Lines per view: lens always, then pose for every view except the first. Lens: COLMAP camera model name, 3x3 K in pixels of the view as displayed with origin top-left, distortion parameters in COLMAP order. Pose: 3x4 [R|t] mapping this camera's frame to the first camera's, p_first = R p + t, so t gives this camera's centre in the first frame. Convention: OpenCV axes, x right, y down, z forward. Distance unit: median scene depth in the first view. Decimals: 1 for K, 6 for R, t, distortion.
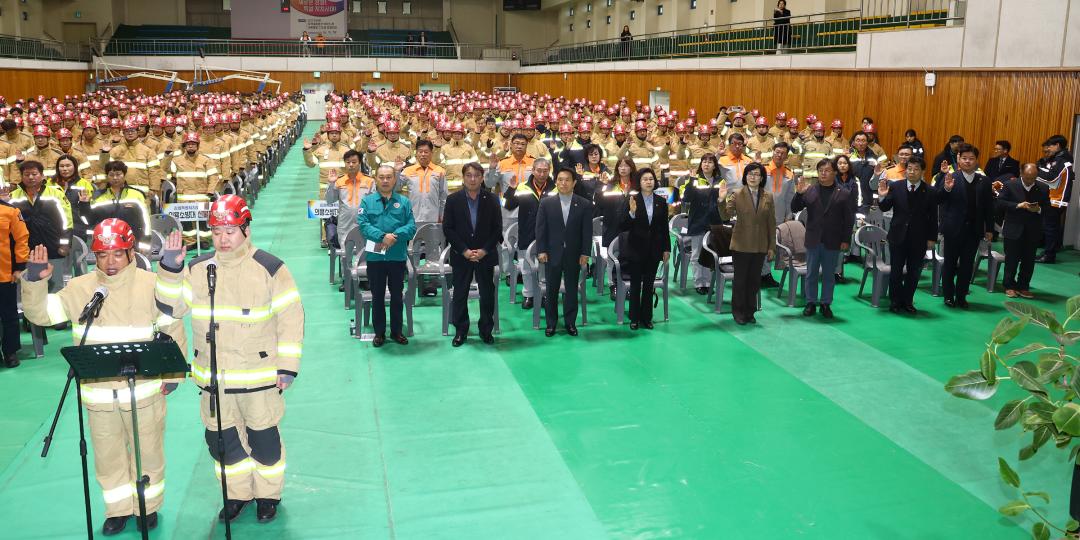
lens RADIAL K [[760.8, 0, 545.2], [0, 760.8, 225.6], [0, 0, 1]] dist [-0.063438, 0.011265]
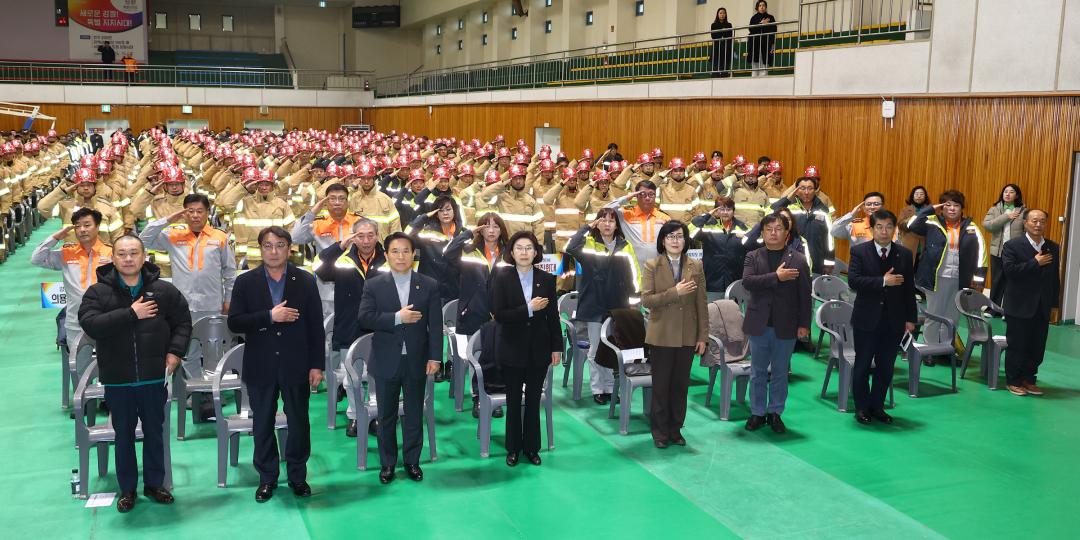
lens RADIAL K [[934.4, 0, 519.1], [0, 934.4, 272.1], [0, 0, 1]] dist [-0.042899, 0.031277]
pose [[0.993844, -0.018611, 0.109216, 0.021831], [0.021322, 0.999491, -0.023710, -0.009950], [-0.108719, 0.025893, 0.993735, 0.080803]]
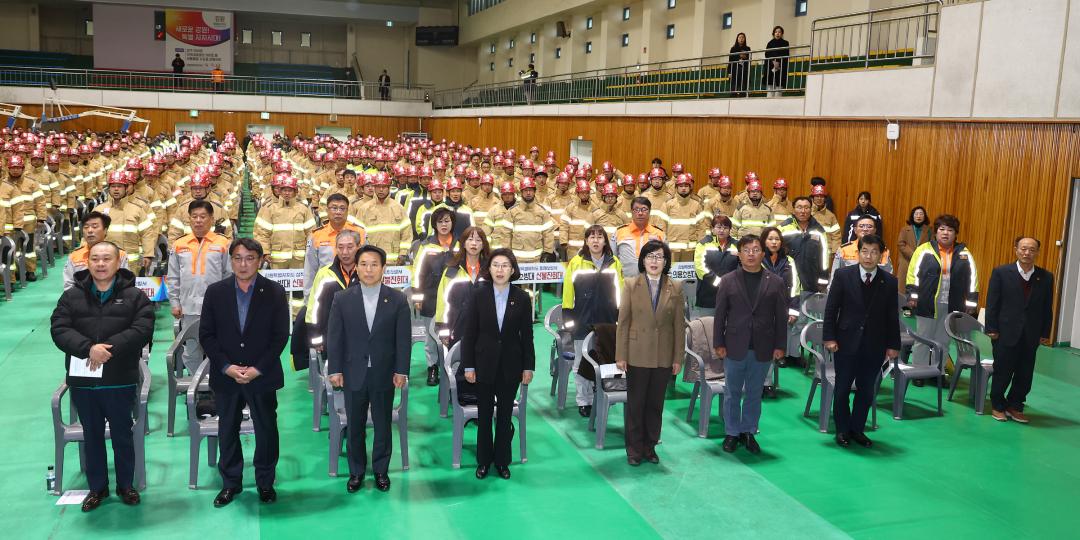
lens RADIAL K [[838.5, 0, 518.5], [0, 838.5, 258.3], [0, 0, 1]] dist [-0.052589, 0.040805]
pose [[0.998660, 0.013329, 0.049999, 0.063288], [-0.011662, 0.999371, -0.033503, -0.021700], [-0.050415, 0.032875, 0.998187, 0.119253]]
